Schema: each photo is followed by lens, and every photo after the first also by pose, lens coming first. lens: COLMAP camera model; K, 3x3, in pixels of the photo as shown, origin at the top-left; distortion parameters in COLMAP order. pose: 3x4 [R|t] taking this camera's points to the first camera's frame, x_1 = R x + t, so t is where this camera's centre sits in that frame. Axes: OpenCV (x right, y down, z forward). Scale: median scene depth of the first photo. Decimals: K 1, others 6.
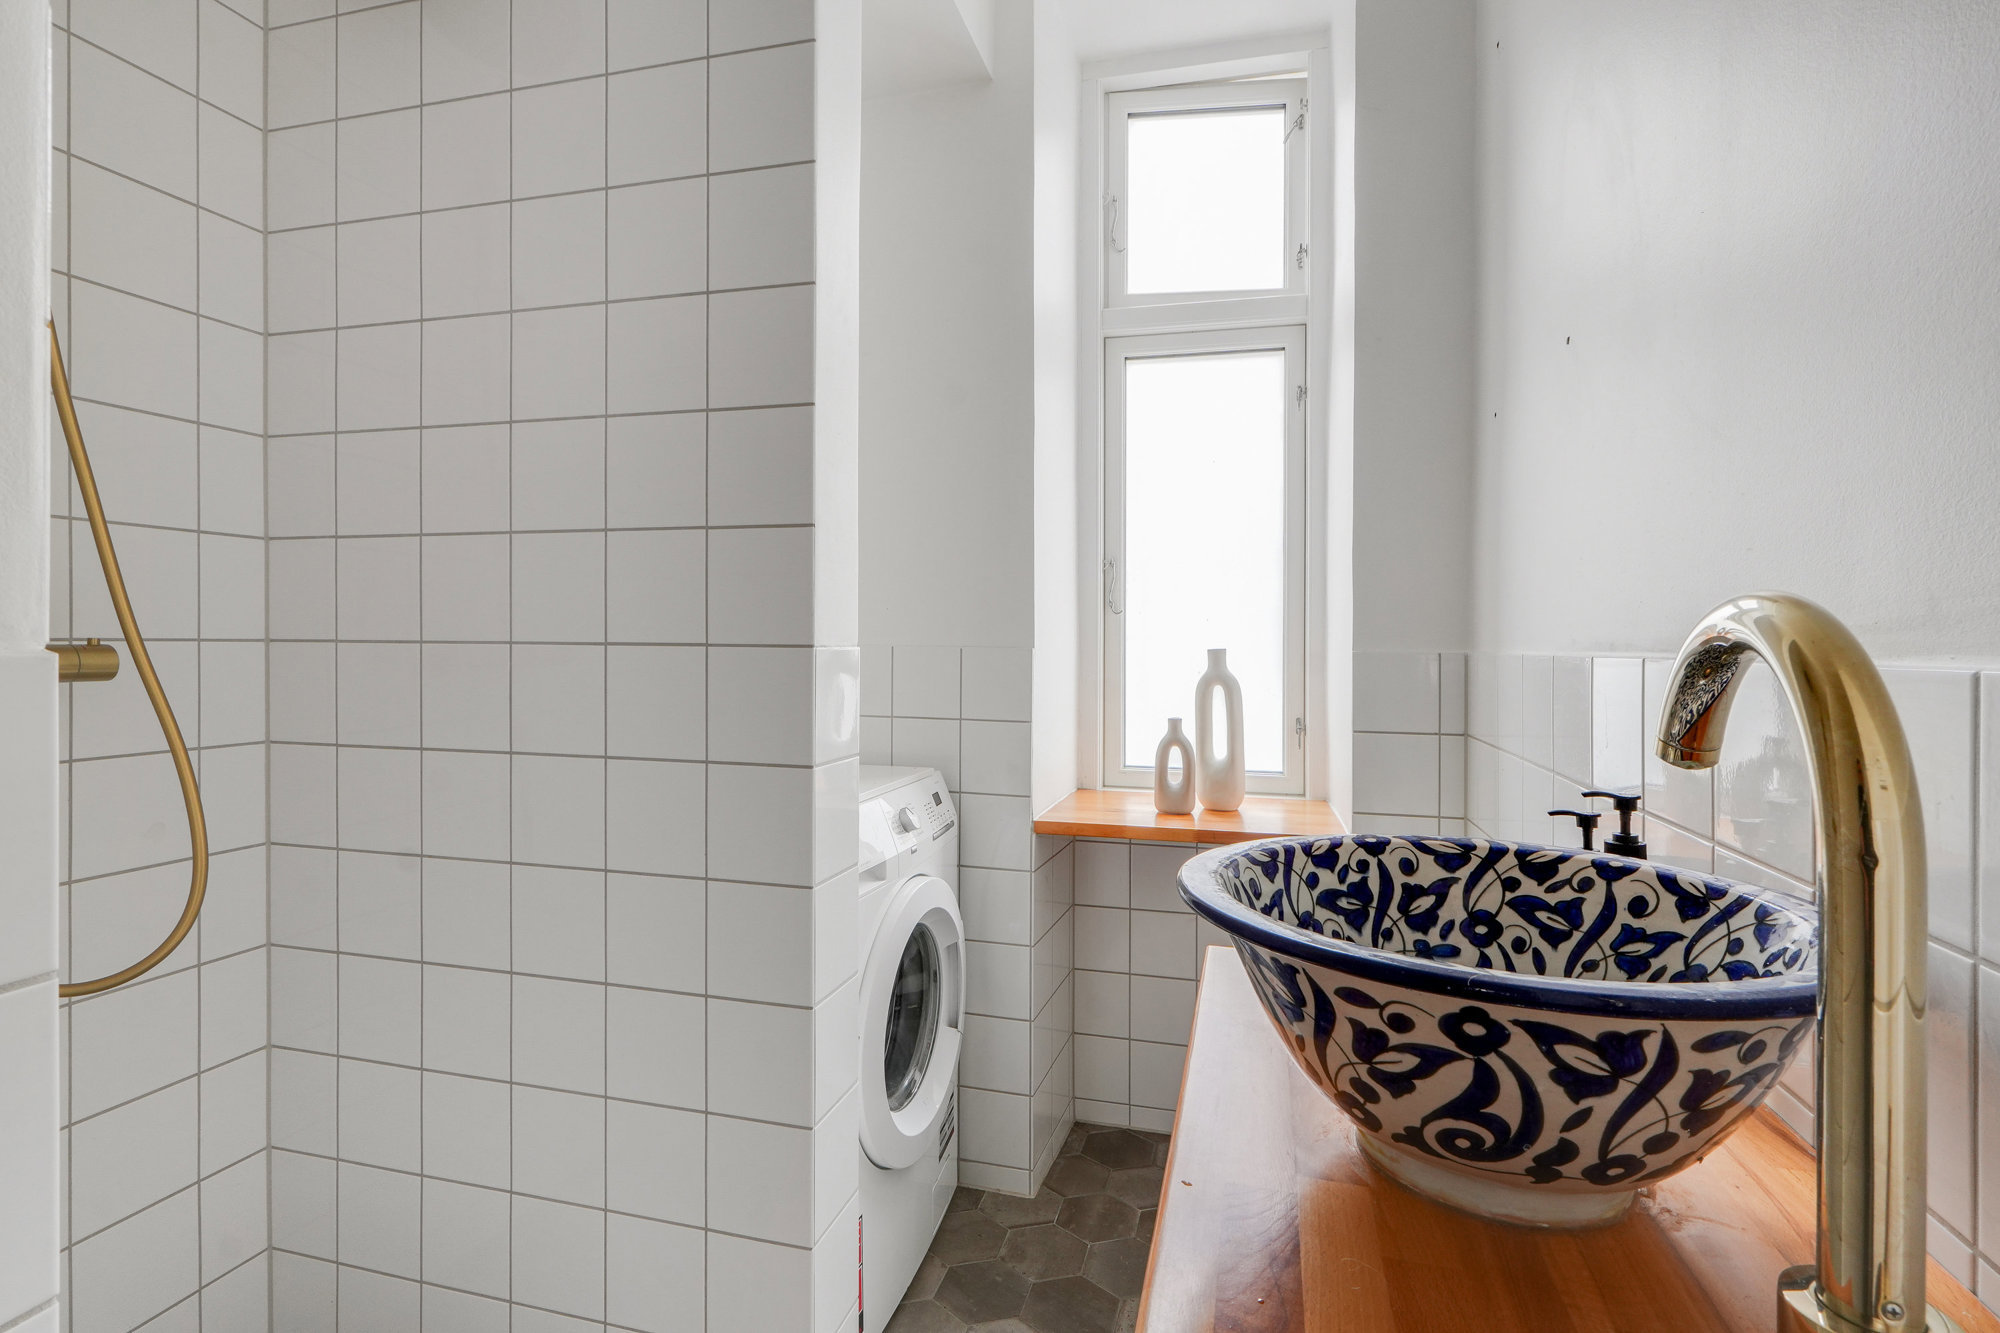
lens RADIAL K [[994.4, 0, 1000.9], [0, 994.4, 550.8], [0, 0, 1]] dist [0.000562, -0.000102]
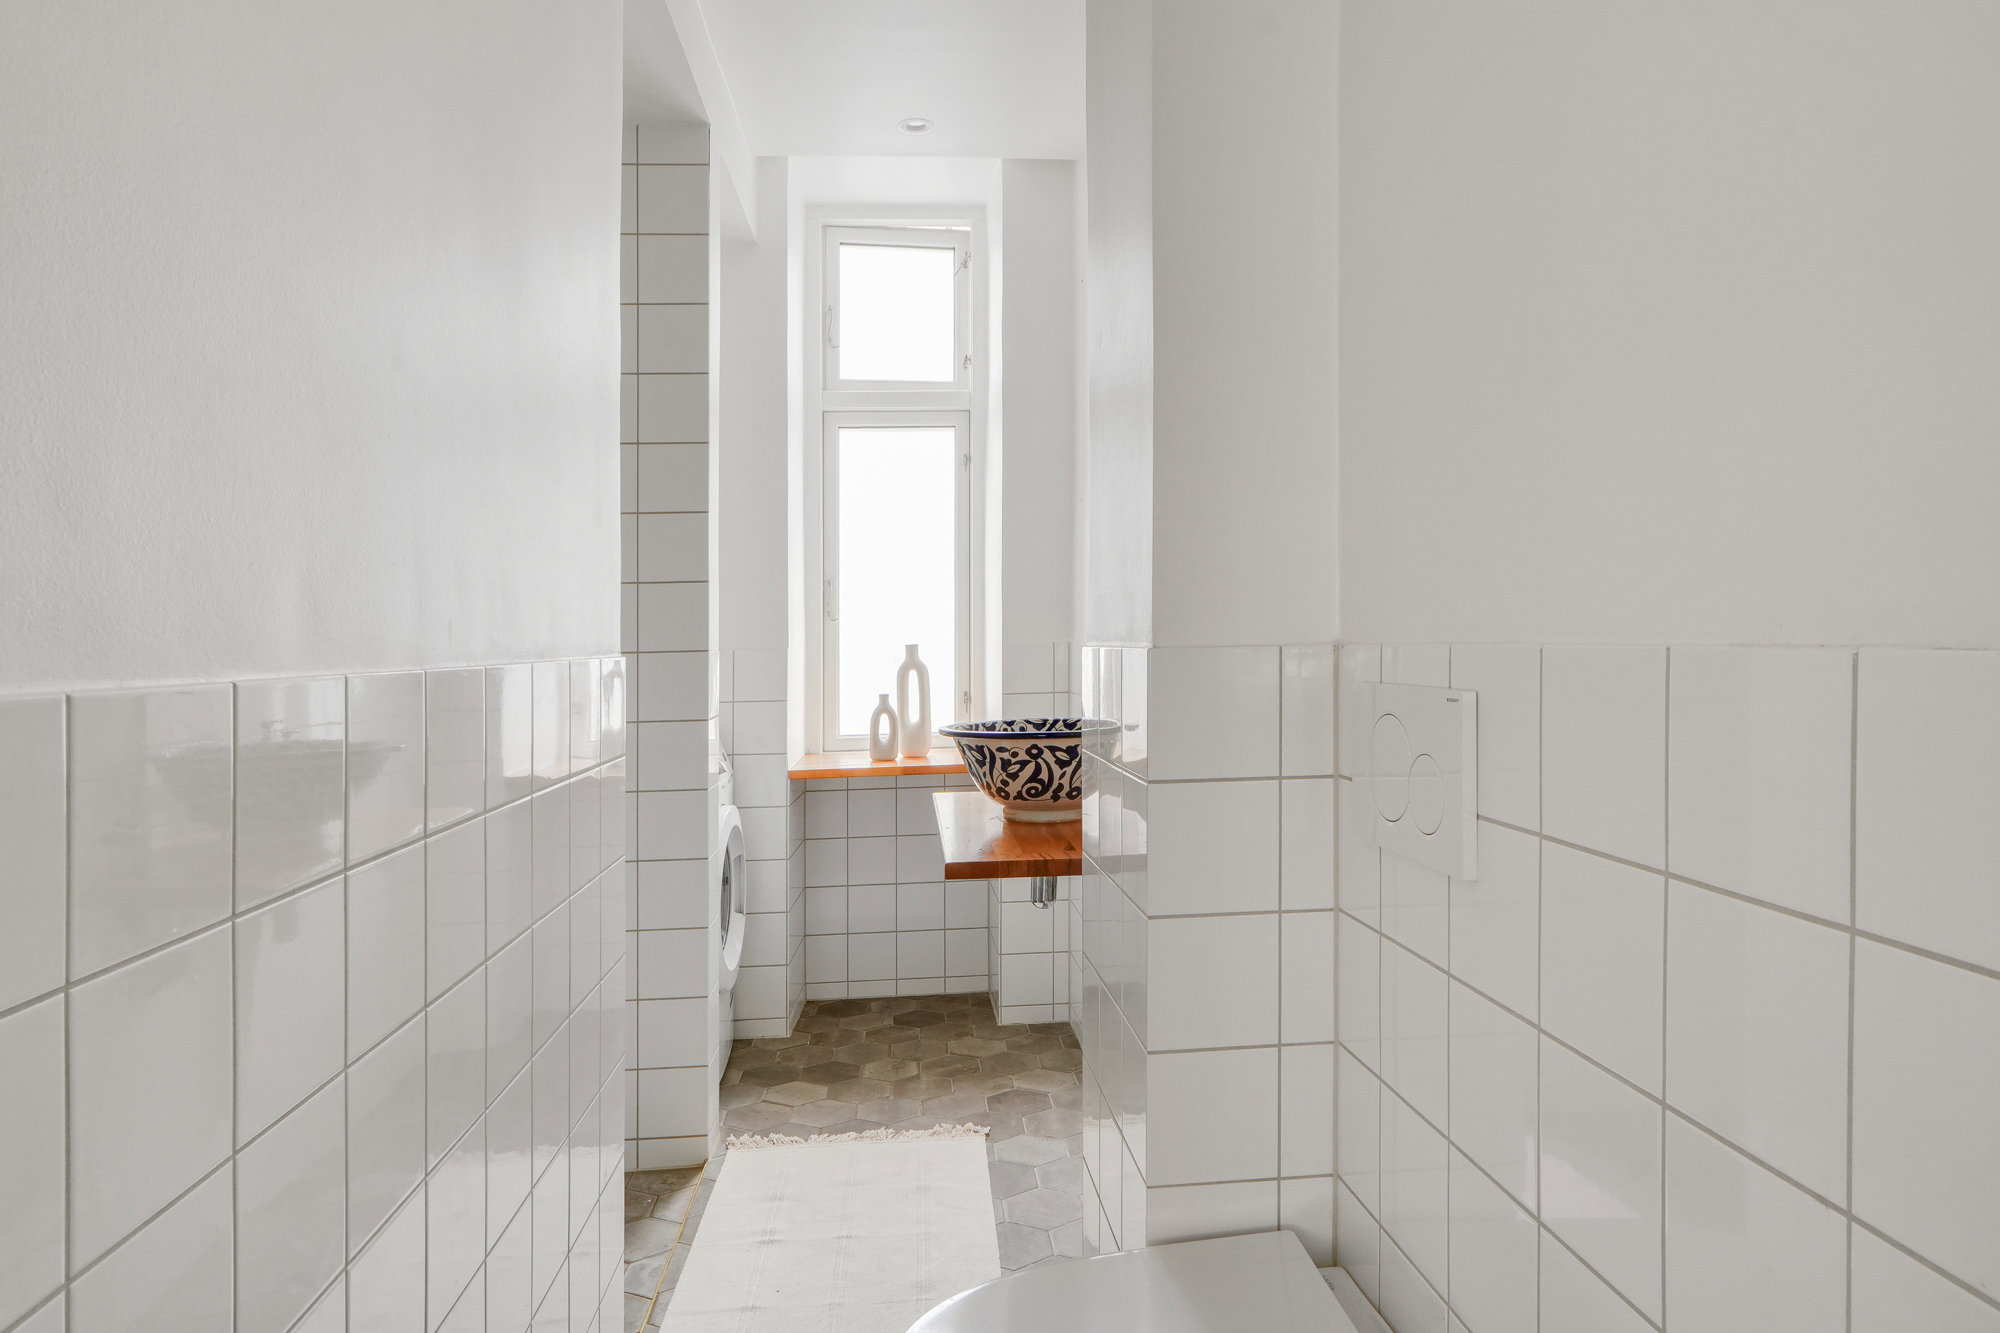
lens RADIAL K [[1213.3, 0, 1005.1], [0, 1213.3, 628.6], [0, 0, 1]] dist [0.004099, 0.000534]
pose [[0.942201, -0.030514, 0.333655, -0.237931], [0.002980, 0.996568, 0.082725, -0.067788], [-0.335034, -0.076949, 0.939059, -0.679706]]
